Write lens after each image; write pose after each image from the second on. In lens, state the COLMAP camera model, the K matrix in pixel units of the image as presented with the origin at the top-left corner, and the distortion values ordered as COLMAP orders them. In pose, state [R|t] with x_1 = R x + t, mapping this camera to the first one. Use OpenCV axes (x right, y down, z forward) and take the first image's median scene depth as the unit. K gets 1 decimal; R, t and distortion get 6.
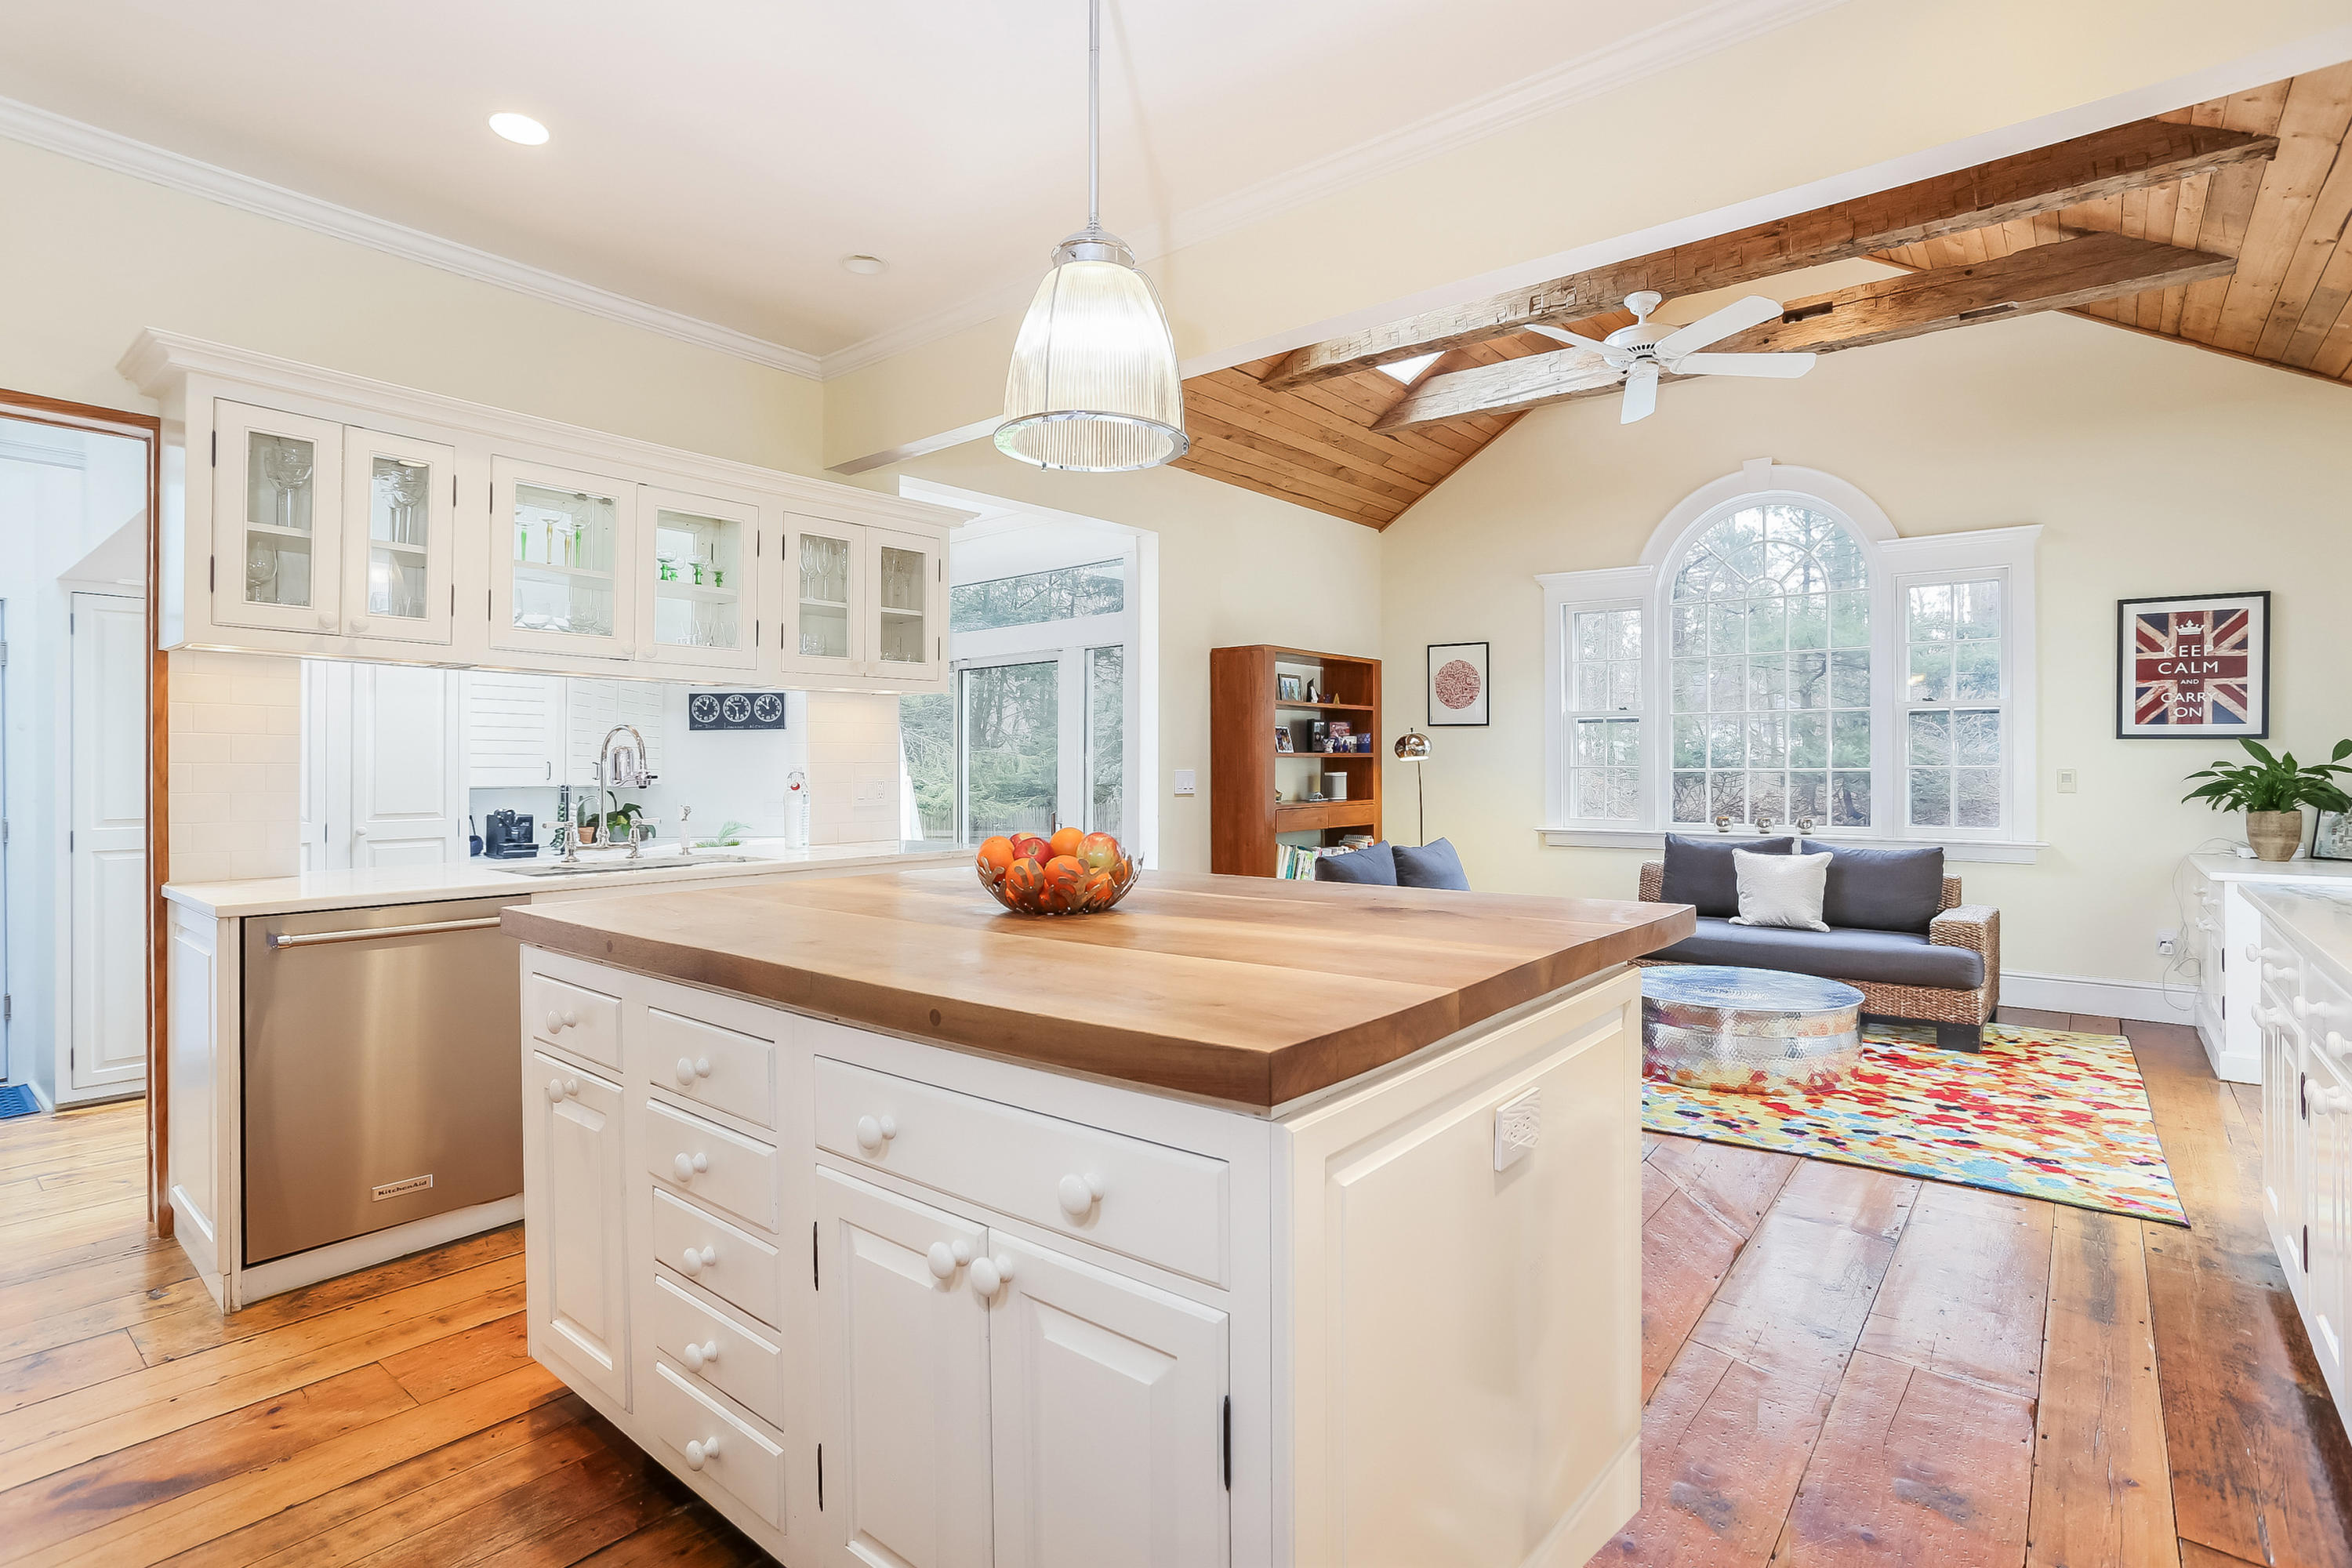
lens RADIAL K [[1118.9, 0, 1187.4], [0, 1118.9, 757.4], [0, 0, 1]] dist [-0.060862, 0.029973]
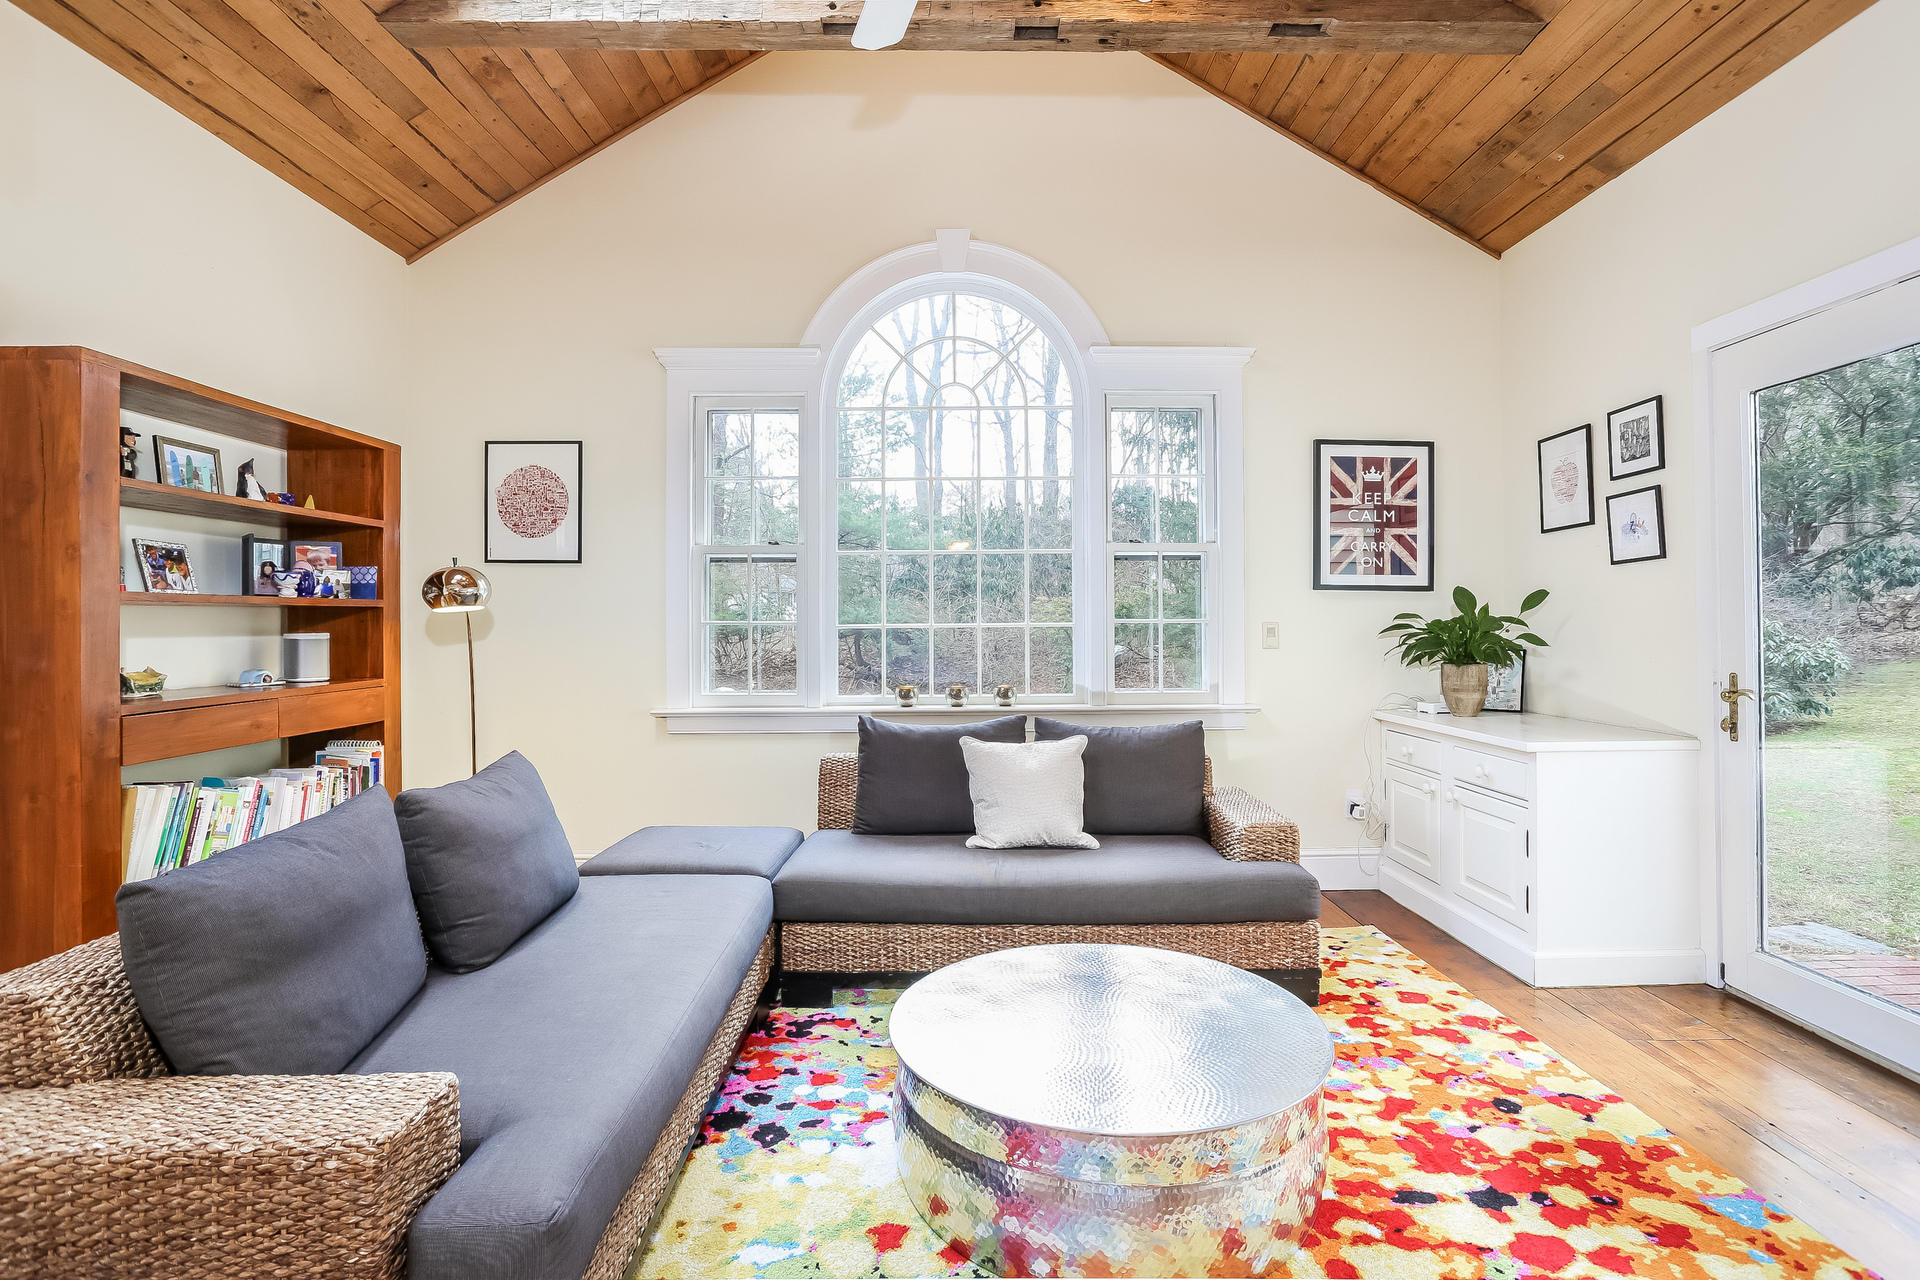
lens RADIAL K [[913.4, 0, 969.3], [0, 913.4, 618.3], [0, 0, 1]] dist [-0.060862, 0.029973]
pose [[0.762782, 0.001139, 0.646654, 0.128706], [-0.000479, 0.999999, -0.001196, 0.008289], [-0.646655, 0.000603, 0.762782, 0.583934]]
